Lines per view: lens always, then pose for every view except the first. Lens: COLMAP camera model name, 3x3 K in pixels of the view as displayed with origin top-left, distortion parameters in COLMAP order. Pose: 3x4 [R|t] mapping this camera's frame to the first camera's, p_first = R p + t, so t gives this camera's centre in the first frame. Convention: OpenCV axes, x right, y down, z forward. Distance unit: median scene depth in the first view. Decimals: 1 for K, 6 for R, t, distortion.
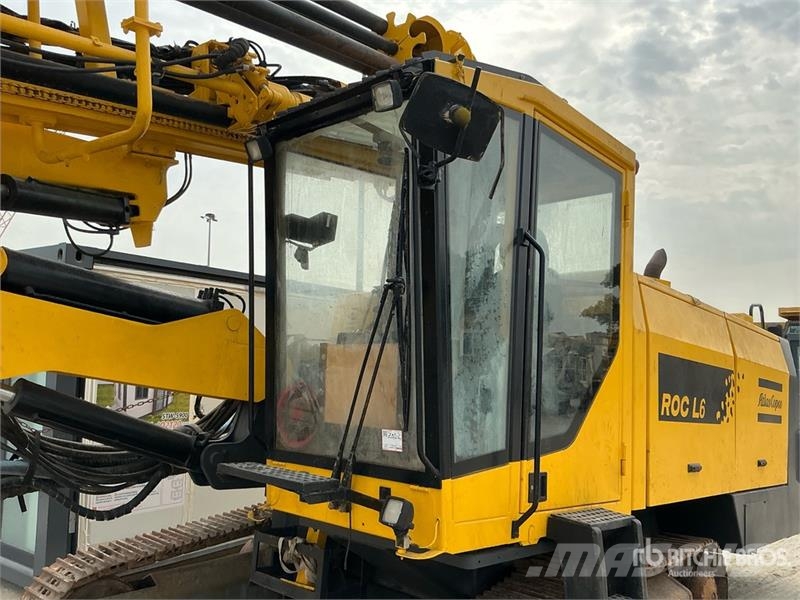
lens RADIAL K [[670.4, 0, 400.0], [0, 670.4, 300.0], [0, 0, 1]] dist [0.125812, -0.271639]
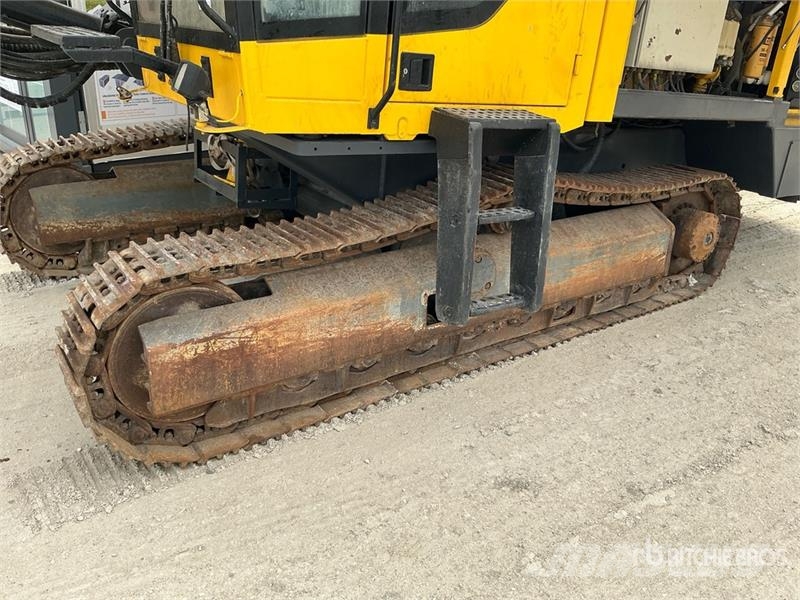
lens RADIAL K [[670.4, 0, 400.0], [0, 670.4, 300.0], [0, 0, 1]] dist [0.125812, -0.271639]
pose [[0.978851, 0.095474, -0.180931, 0.309115], [0.003041, 0.877532, 0.479508, 0.107424], [0.204553, -0.469917, 0.858683, 0.140062]]
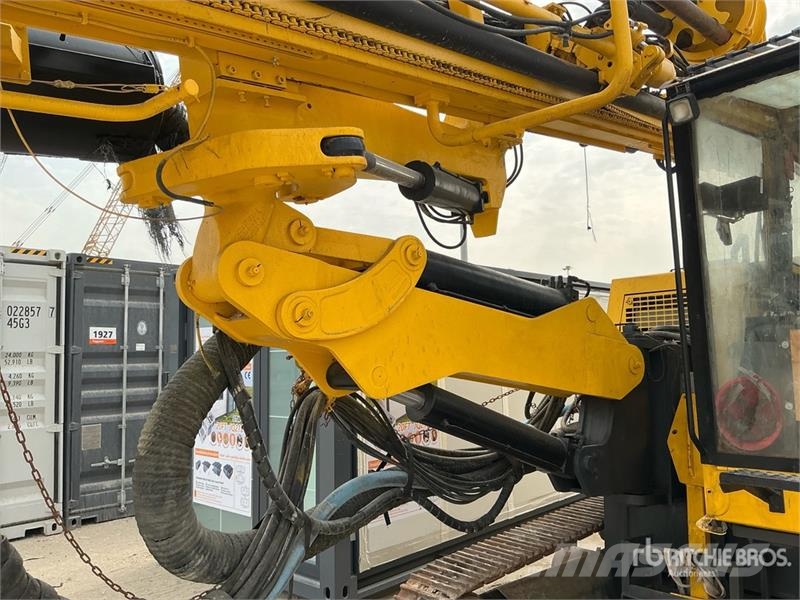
lens RADIAL K [[670.4, 0, 400.0], [0, 670.4, 300.0], [0, 0, 1]] dist [0.125812, -0.271639]
pose [[0.992065, -0.054196, -0.113441, -0.428839], [0.055735, 0.998391, 0.010435, -0.007696], [0.112693, -0.016675, 0.993490, 0.076097]]
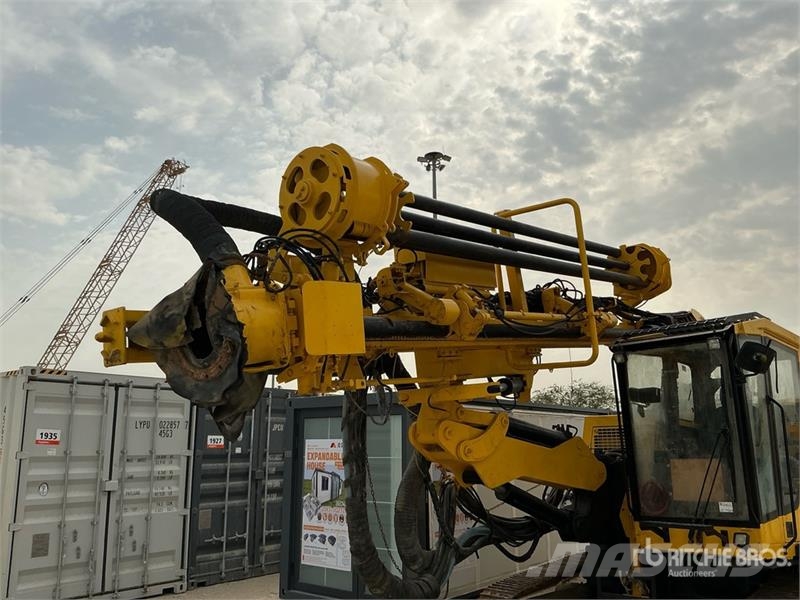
lens RADIAL K [[670.4, 0, 400.0], [0, 670.4, 300.0], [0, 0, 1]] dist [0.125812, -0.271639]
pose [[0.997666, -0.046372, -0.050119, -0.654787], [0.040021, 0.991841, -0.121038, -0.156269], [0.055323, 0.118750, 0.991382, -0.885929]]
